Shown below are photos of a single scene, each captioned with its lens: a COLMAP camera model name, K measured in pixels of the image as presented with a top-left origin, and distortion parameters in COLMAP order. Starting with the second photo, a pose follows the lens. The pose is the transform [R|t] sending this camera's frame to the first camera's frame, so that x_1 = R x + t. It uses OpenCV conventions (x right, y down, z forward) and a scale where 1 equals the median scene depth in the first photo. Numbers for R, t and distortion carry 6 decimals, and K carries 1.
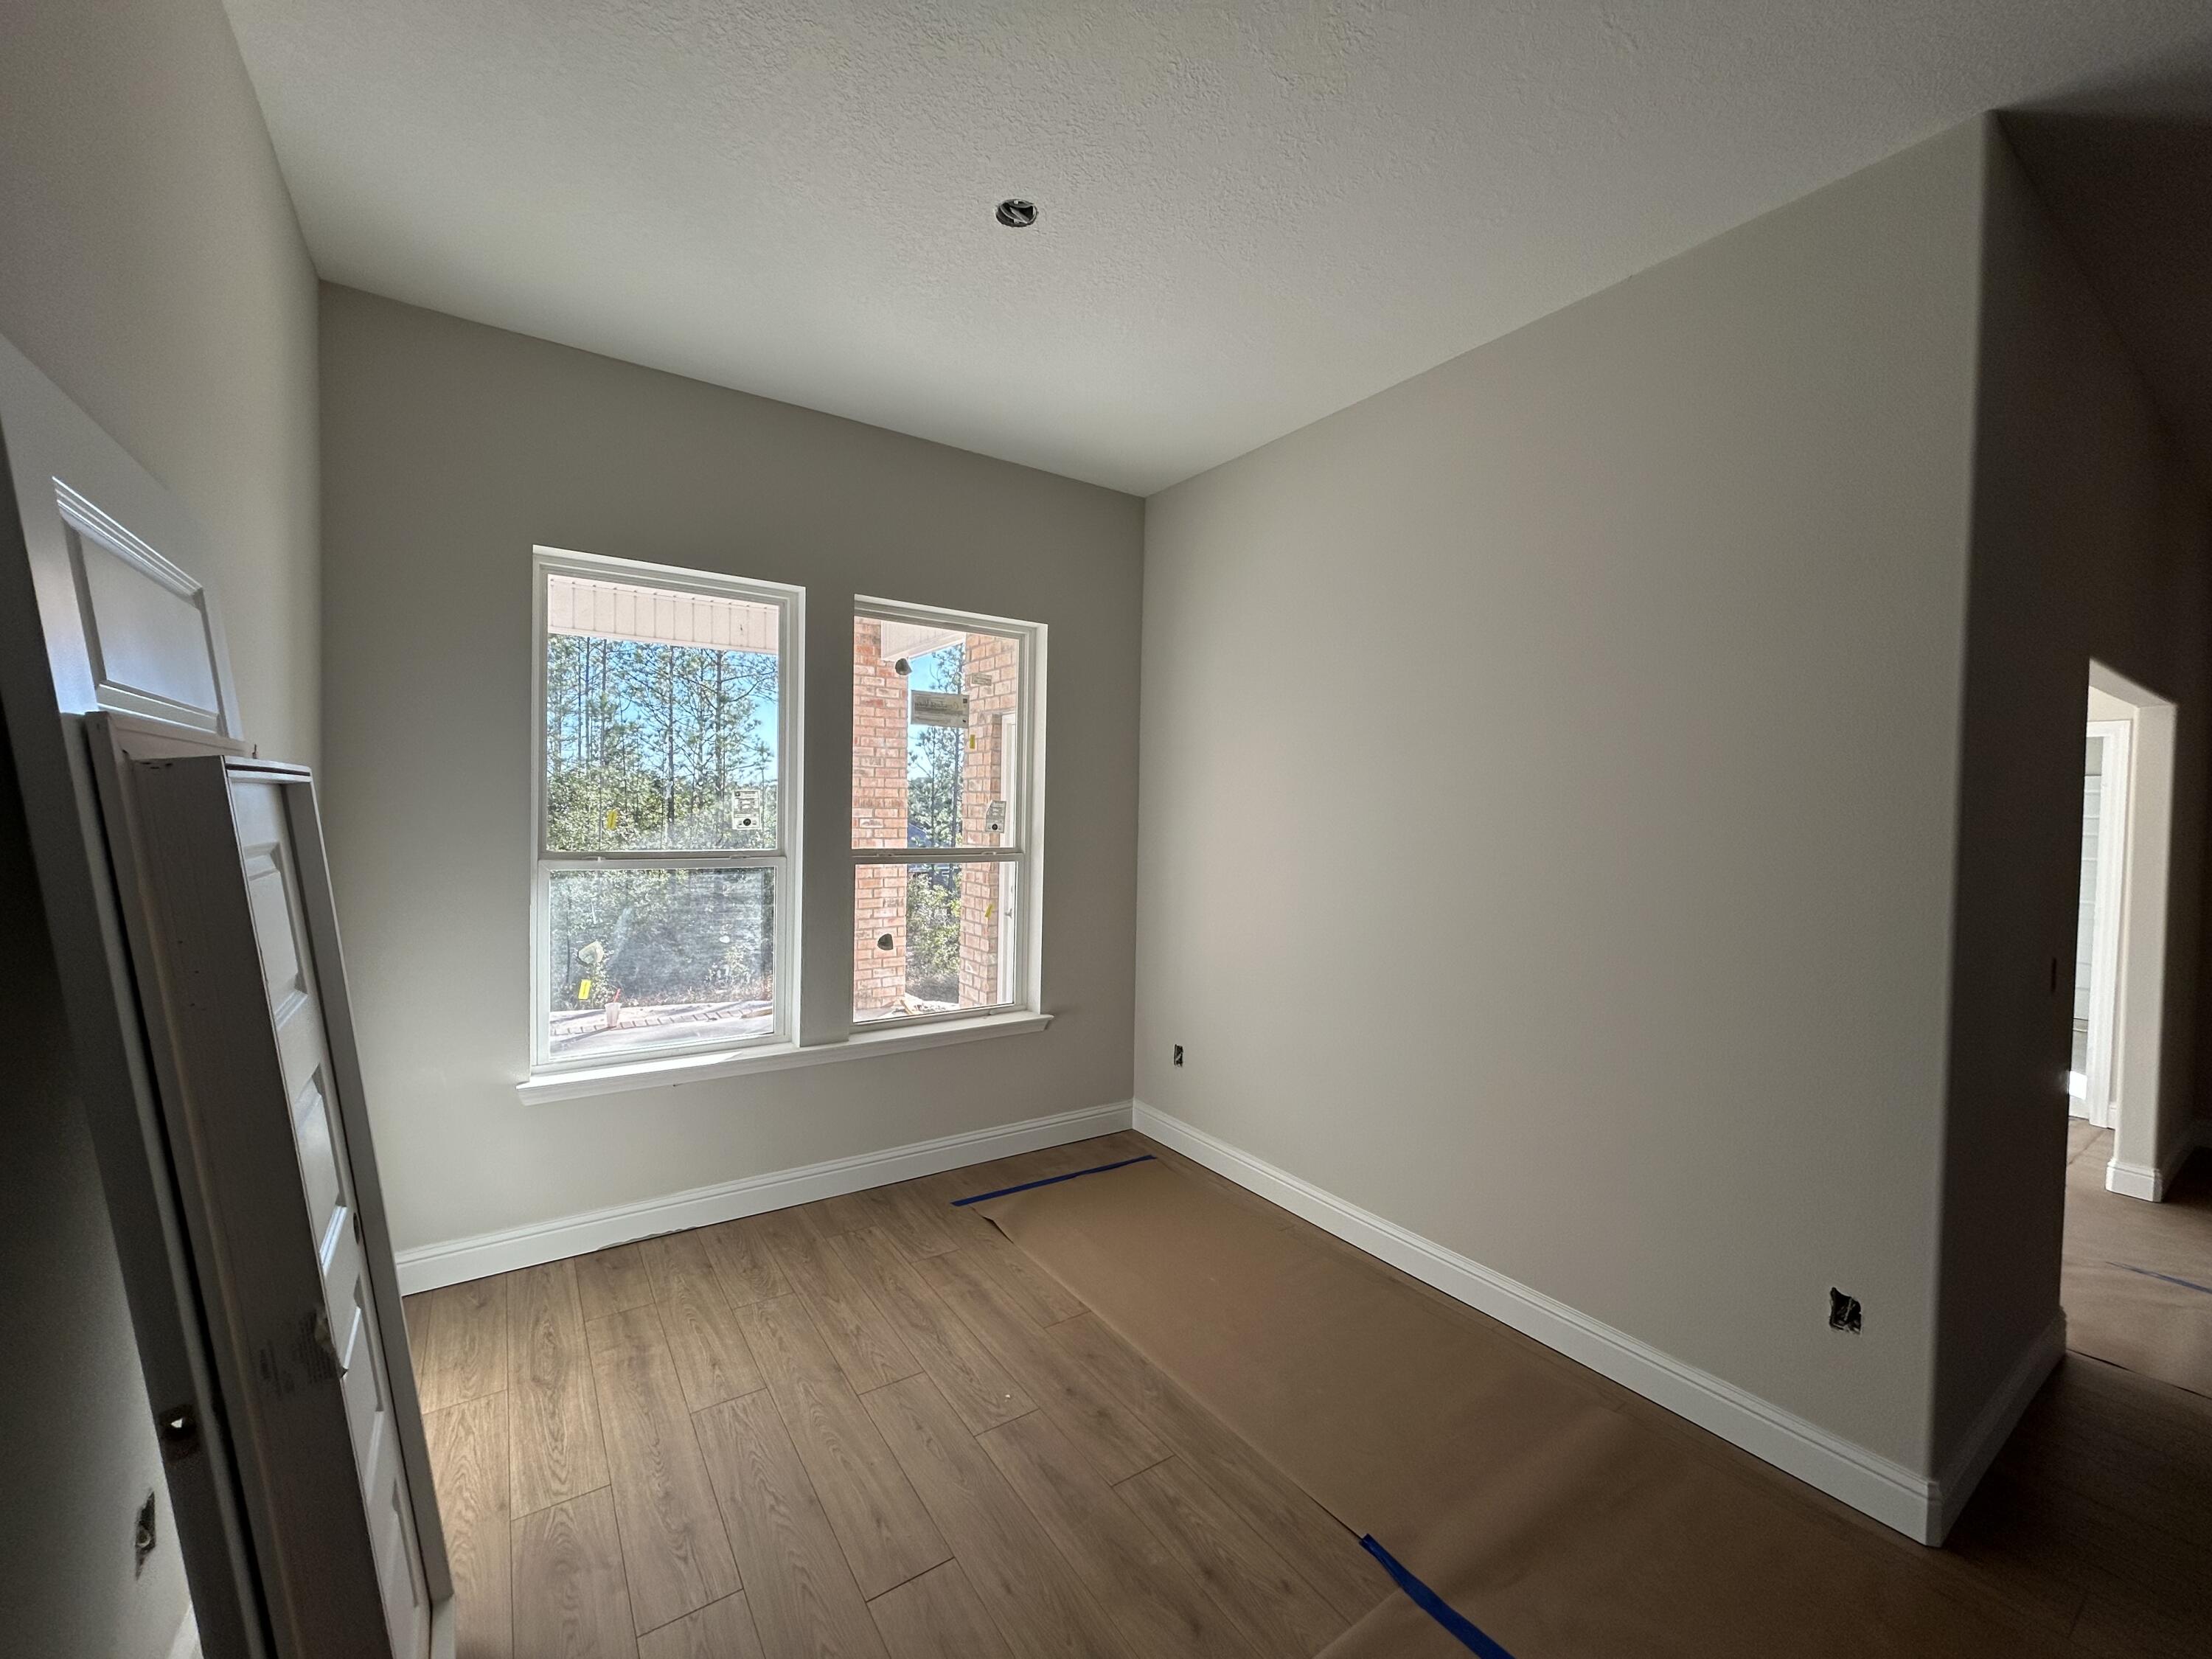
lens RADIAL K [[889.6, 0, 1097.8], [0, 889.6, 823.7], [0, 0, 1]] dist [-0.000284, -0.001415]
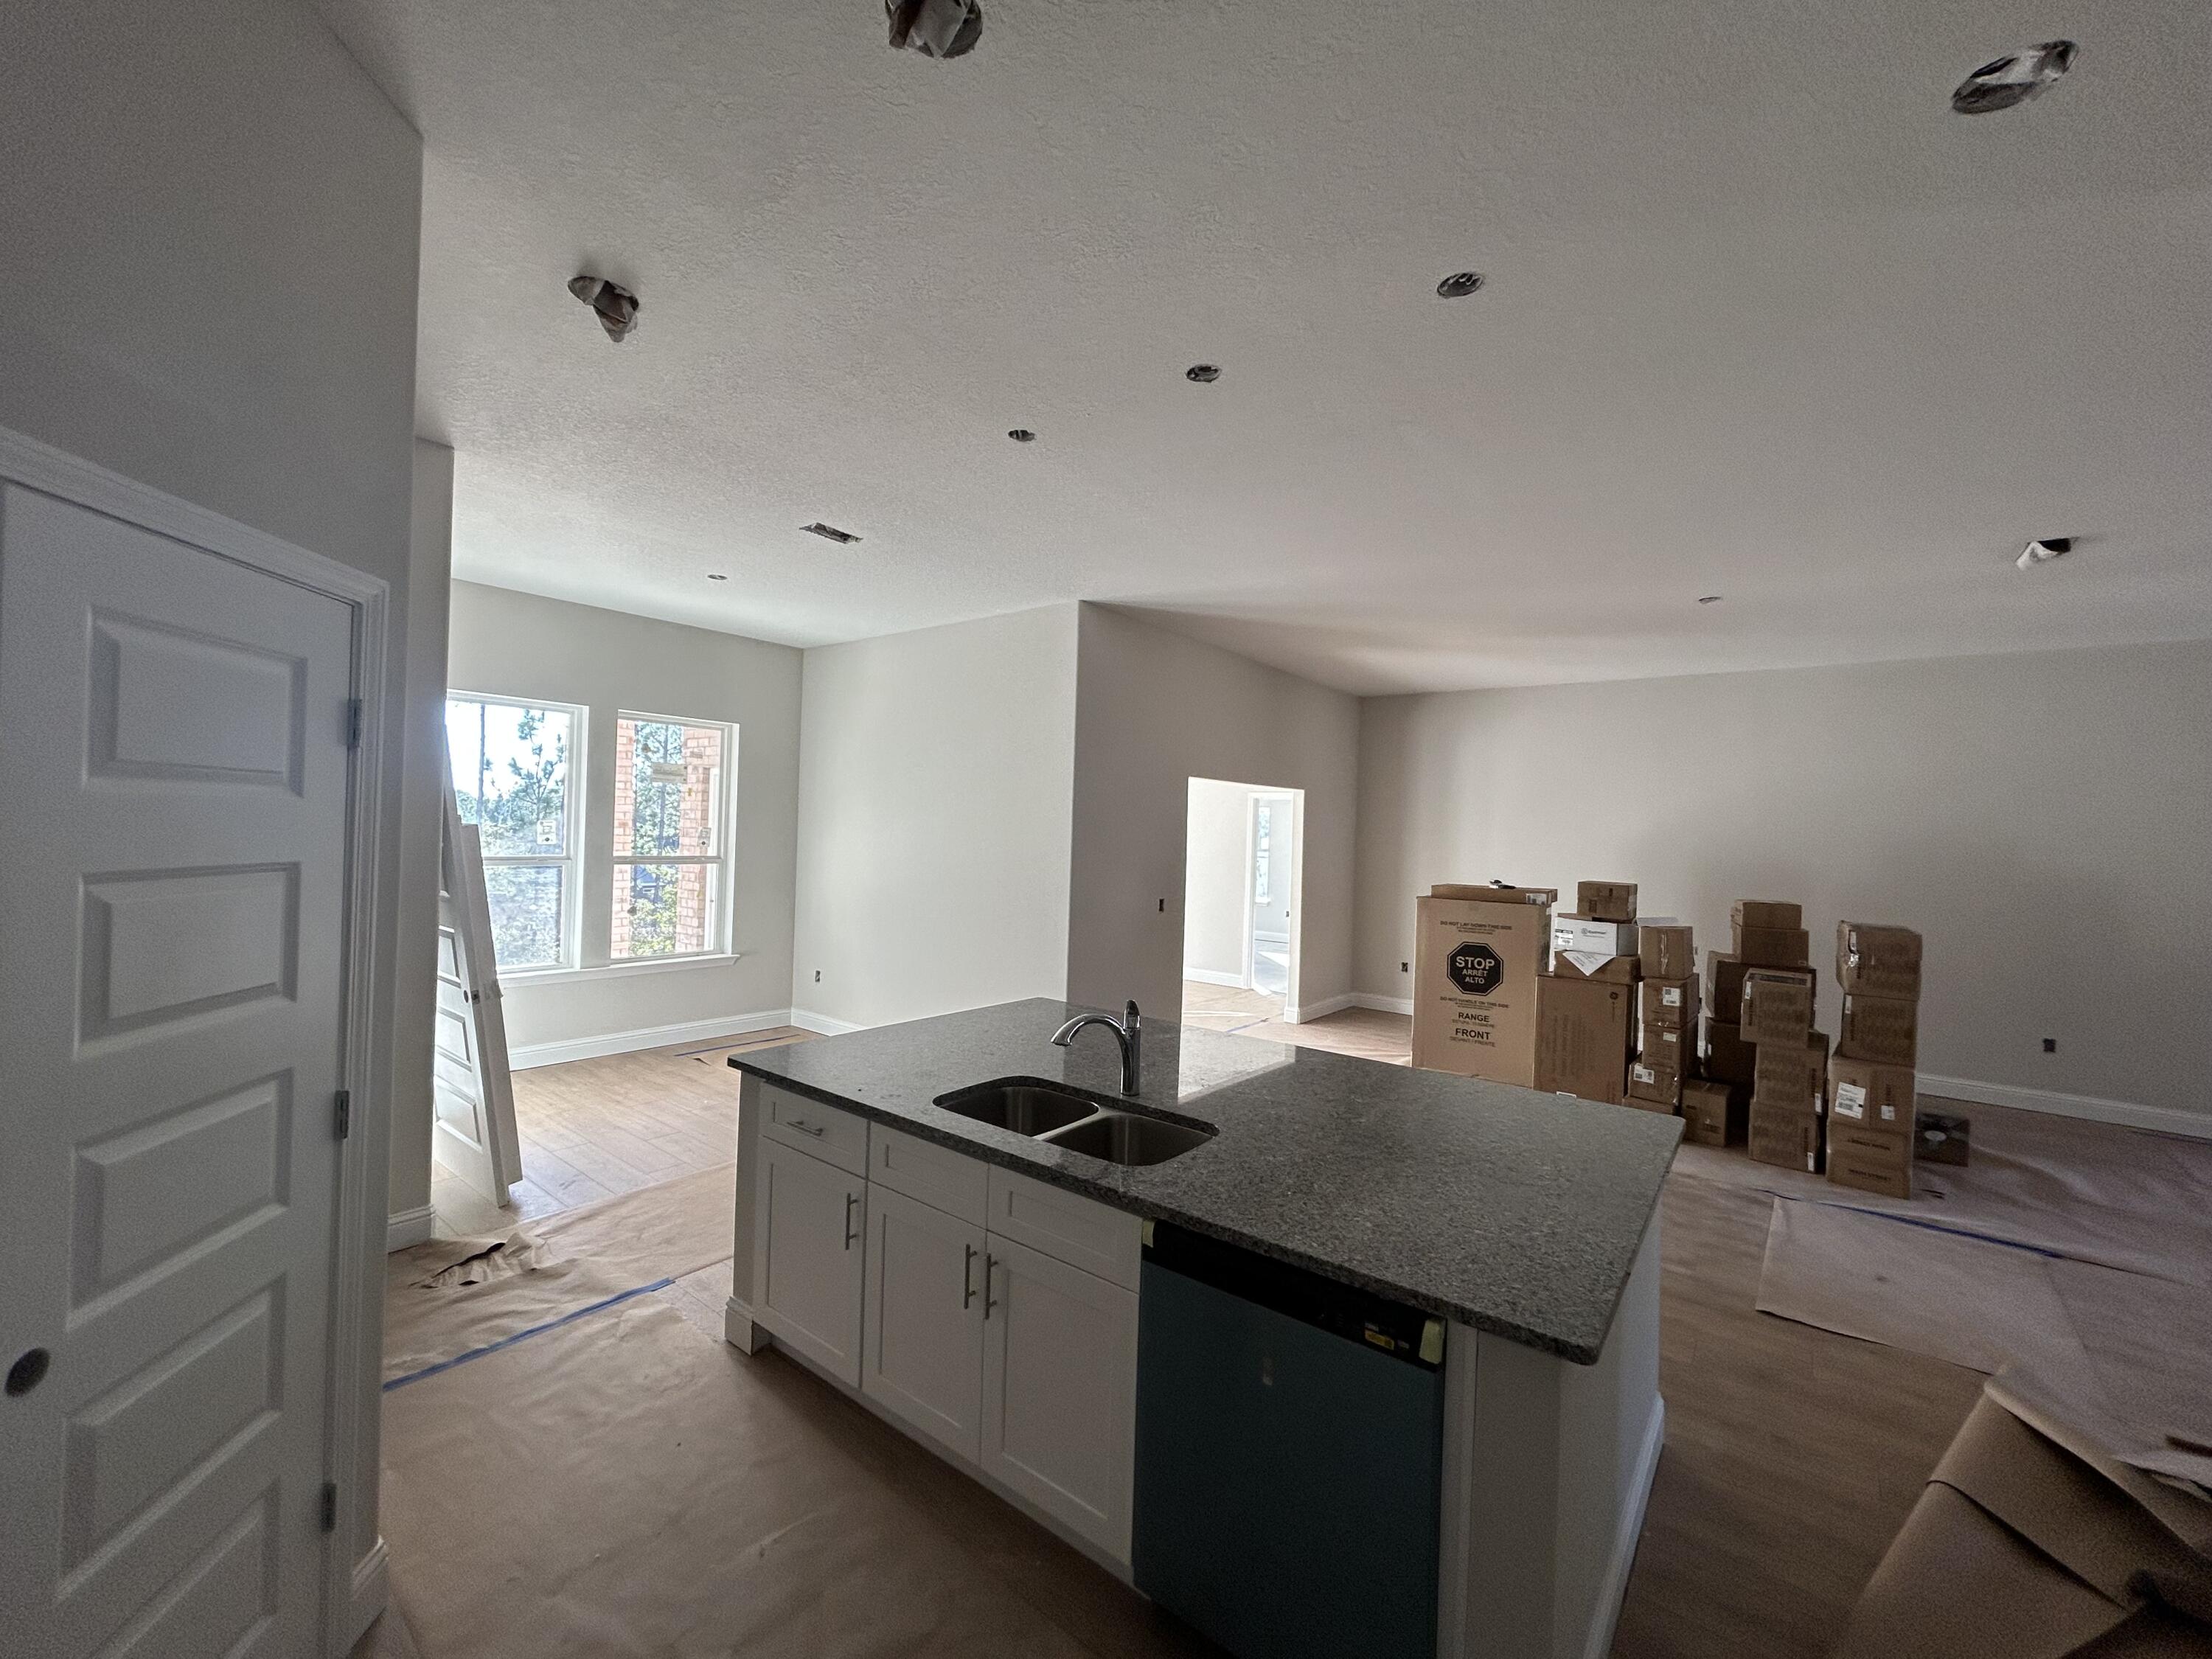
lens RADIAL K [[889.6, 0, 1095.5], [0, 889.6, 824.2], [0, 0, 1]] dist [-0.000284, -0.001415]
pose [[0.955755, 0.012717, 0.293888, 0.093194], [-0.007711, 0.999805, -0.018185, -0.006789], [-0.294062, 0.015114, 0.955667, -0.786864]]
